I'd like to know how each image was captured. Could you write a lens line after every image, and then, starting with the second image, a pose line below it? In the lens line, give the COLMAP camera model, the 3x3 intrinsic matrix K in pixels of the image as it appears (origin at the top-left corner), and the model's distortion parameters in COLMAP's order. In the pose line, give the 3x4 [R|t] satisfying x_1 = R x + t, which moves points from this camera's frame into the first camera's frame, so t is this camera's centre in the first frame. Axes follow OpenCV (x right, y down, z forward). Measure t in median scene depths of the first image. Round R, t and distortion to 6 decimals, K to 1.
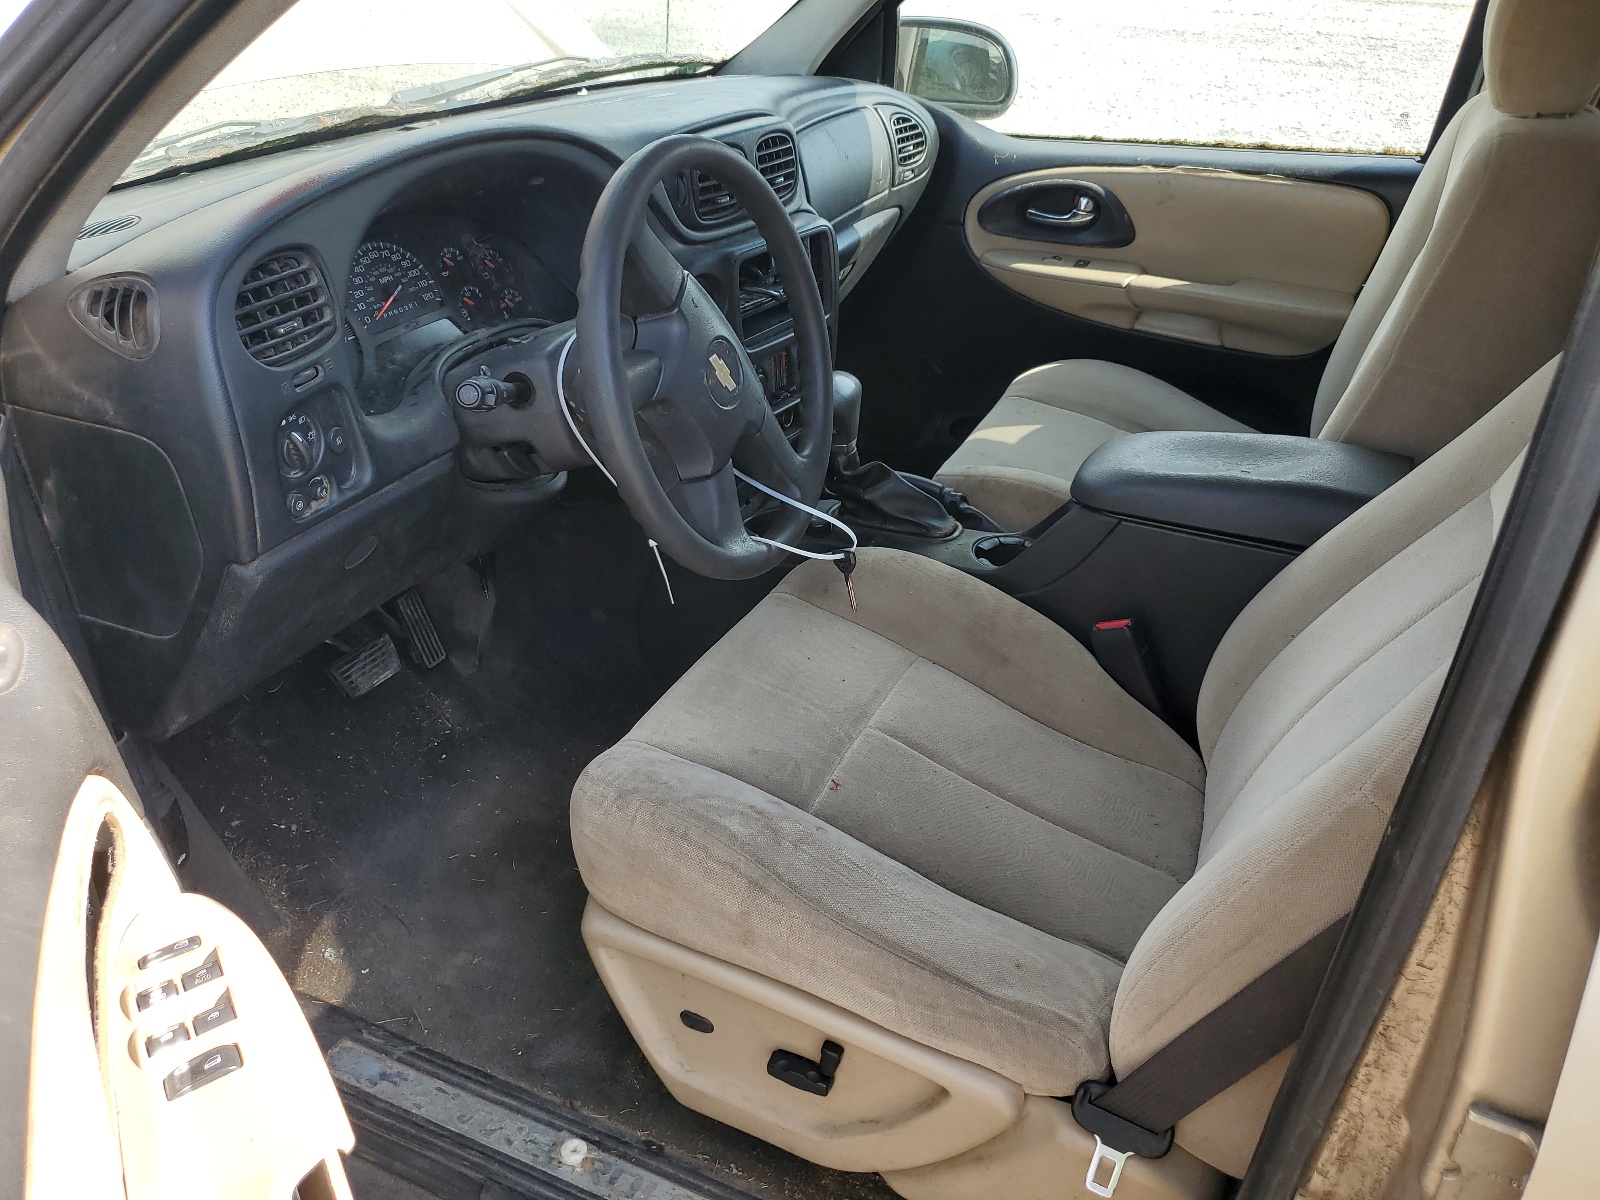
lens RADIAL K [[1185.8, 0, 800.0], [0, 1185.8, 600.0], [0, 0, 1]] dist [0.036409, 0.006420]
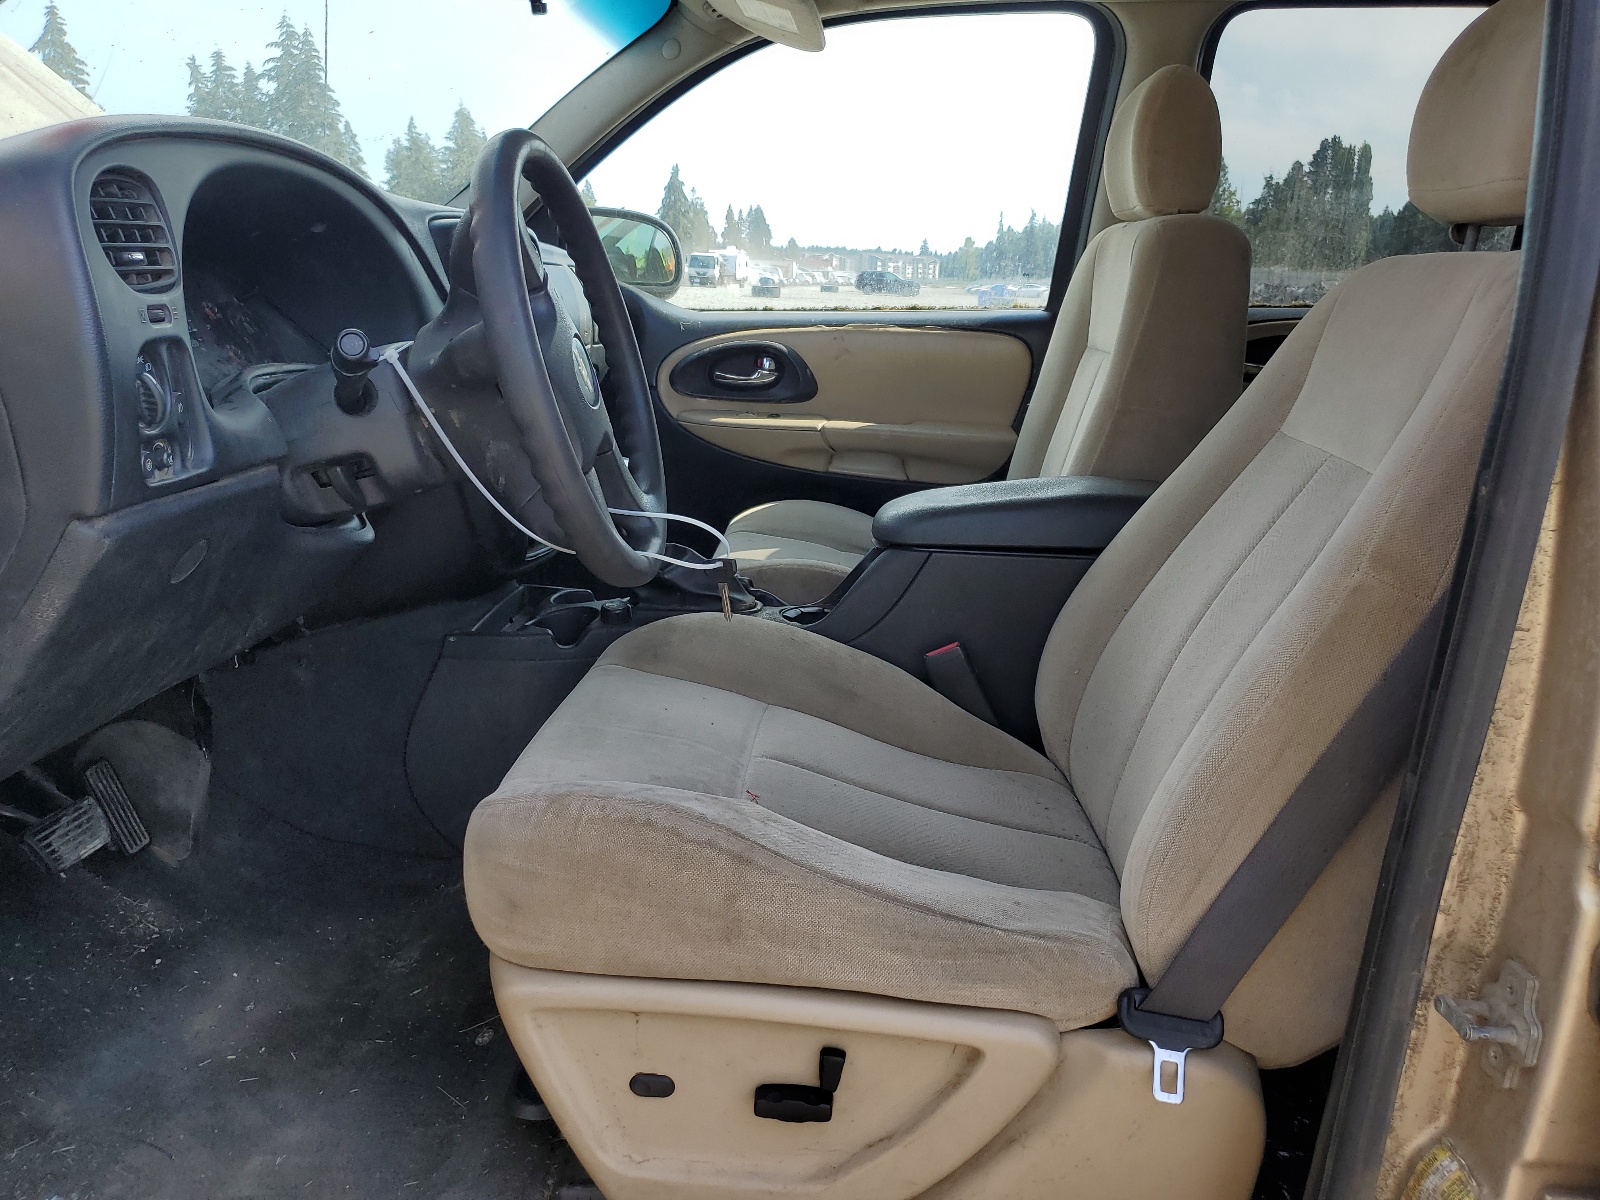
lens RADIAL K [[1203.4, 0, 800.0], [0, 1203.4, 600.0], [0, 0, 1]] dist [0.034295, -0.006929]
pose [[0.935570, -0.078530, 0.344299, -0.221567], [0.159232, 0.964034, -0.212800, 0.193469], [-0.315205, 0.253913, 0.914426, 0.091462]]
